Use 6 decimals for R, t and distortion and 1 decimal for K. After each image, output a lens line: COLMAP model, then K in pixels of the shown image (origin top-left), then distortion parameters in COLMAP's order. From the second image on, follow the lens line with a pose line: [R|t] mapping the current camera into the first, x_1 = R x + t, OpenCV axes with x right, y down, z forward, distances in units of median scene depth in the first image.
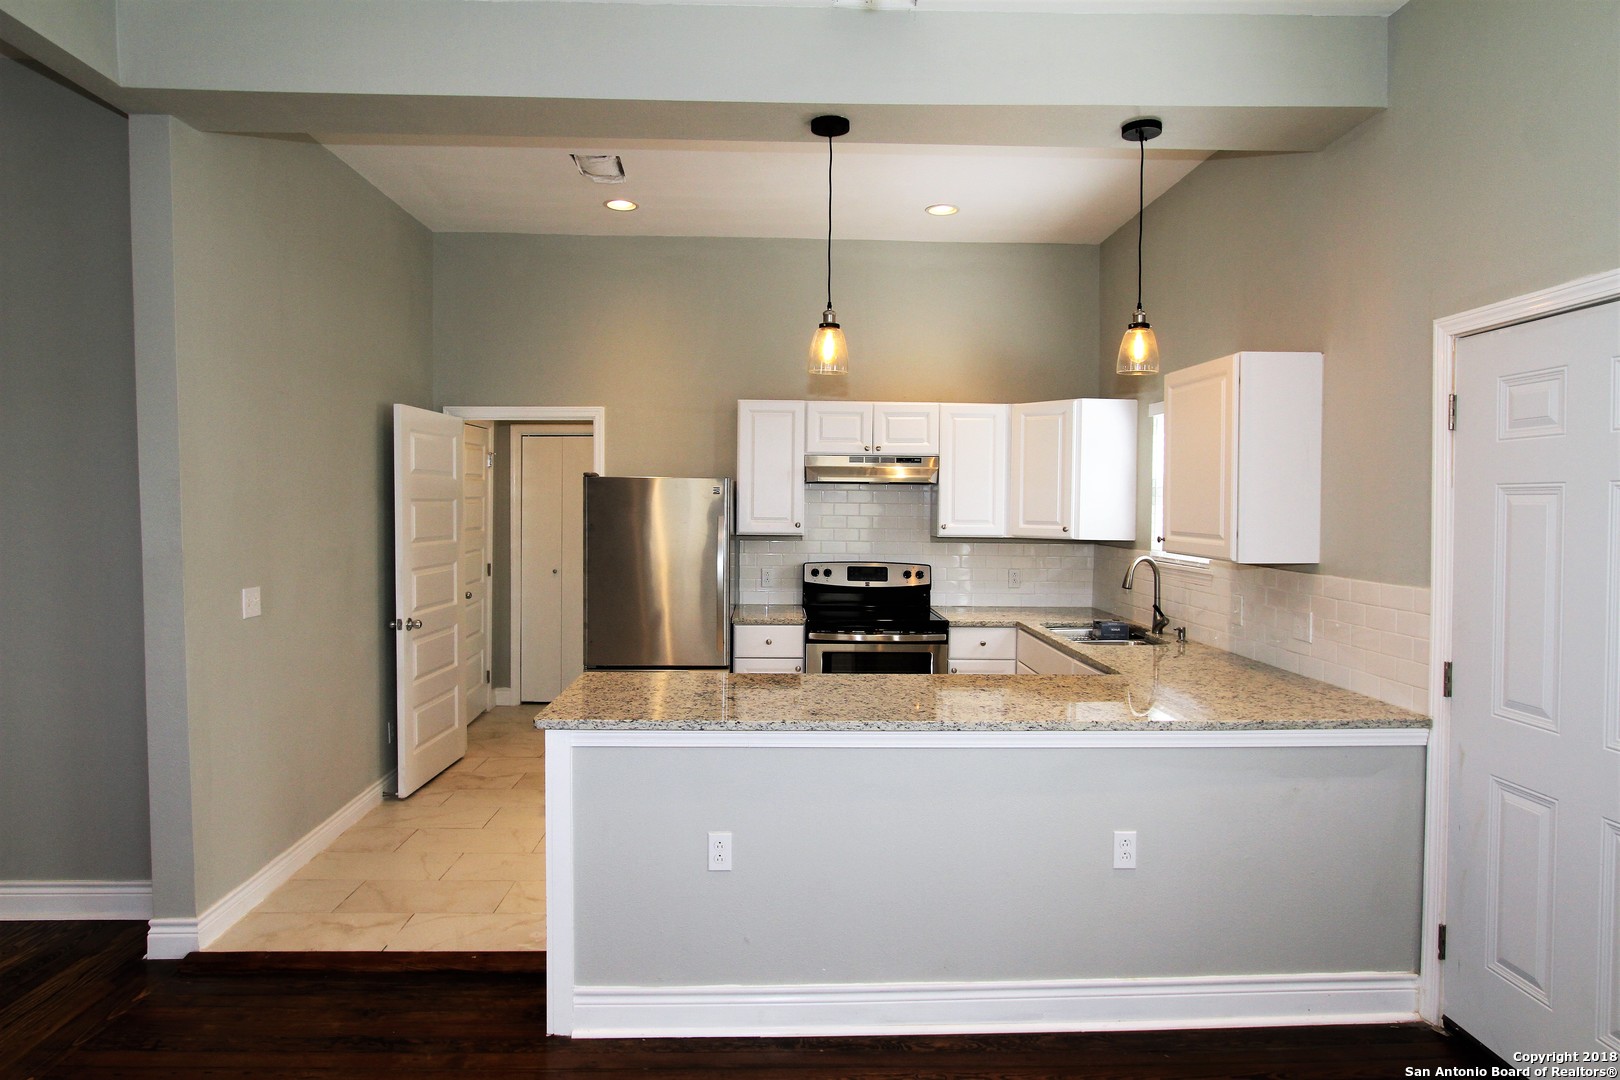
lens RADIAL K [[924.2, 0, 810.1], [0, 924.2, 521.2], [0, 0, 1]] dist [-0.005570, -0.000636]
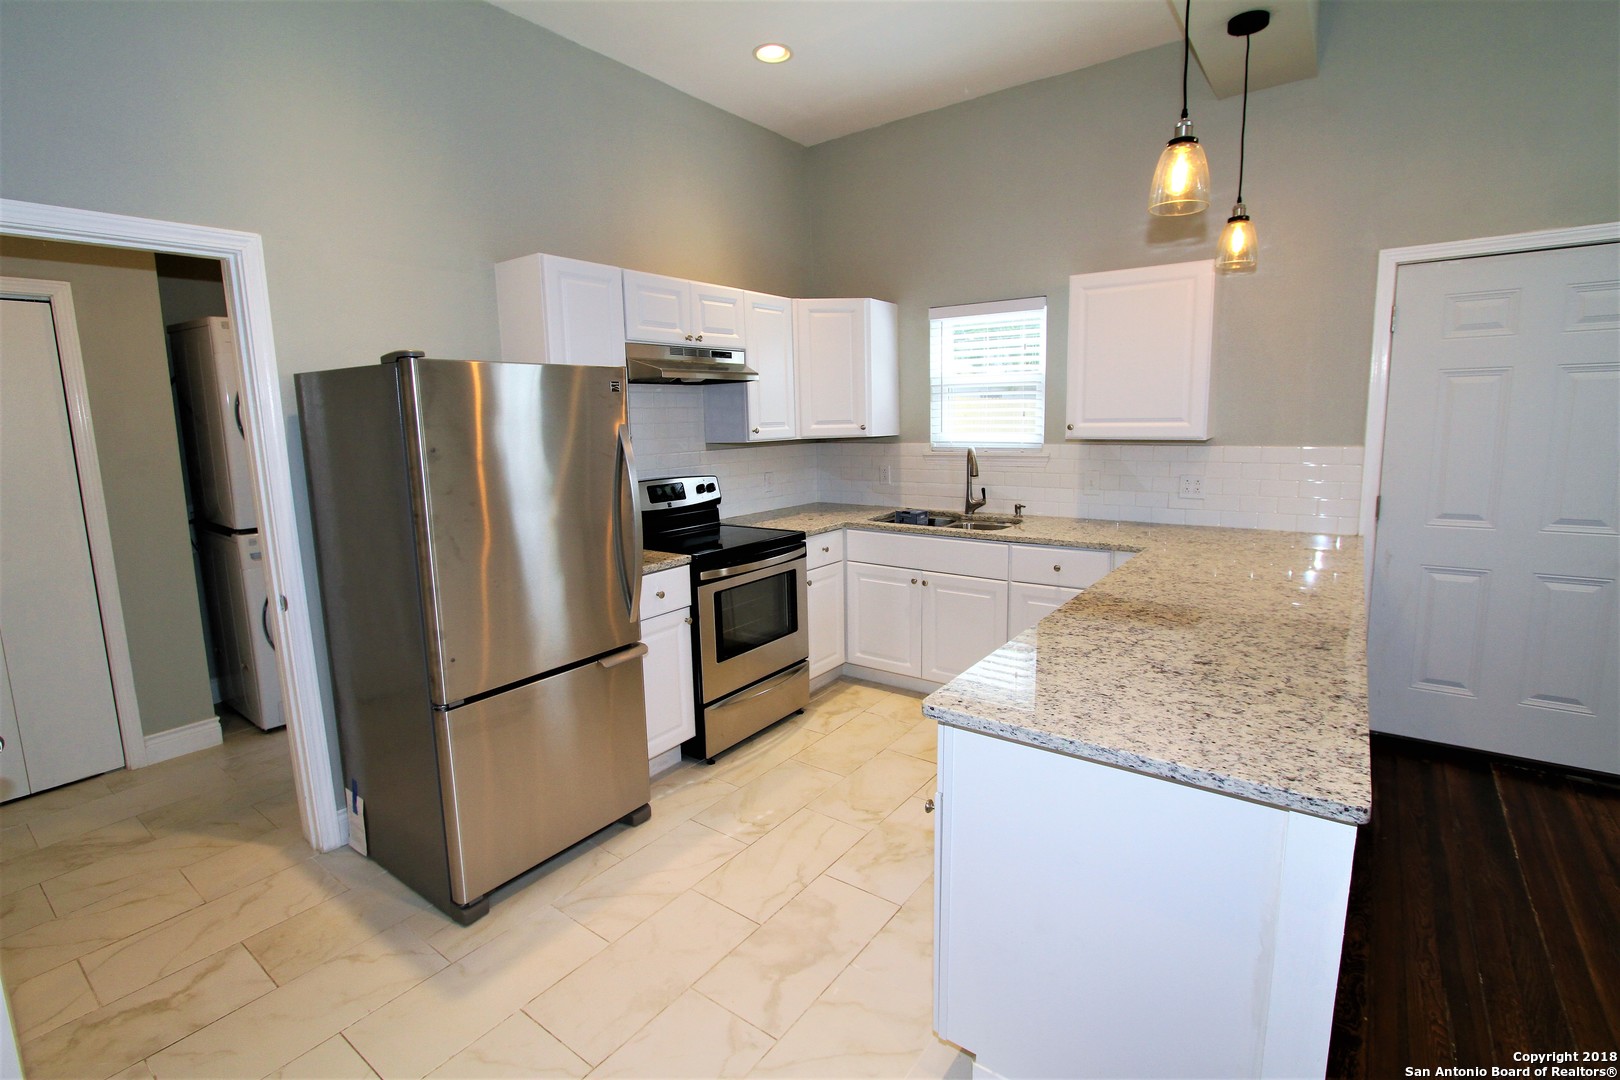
lens RADIAL K [[744.5, 0, 810.4], [0, 744.5, 524.1], [0, 0, 1]] dist [-0.012237, -0.000075]
pose [[0.623300, -0.138499, 0.769620, -0.417046], [0.045642, 0.988956, 0.141007, -0.004445], [-0.780649, -0.052763, 0.622738, 0.527053]]
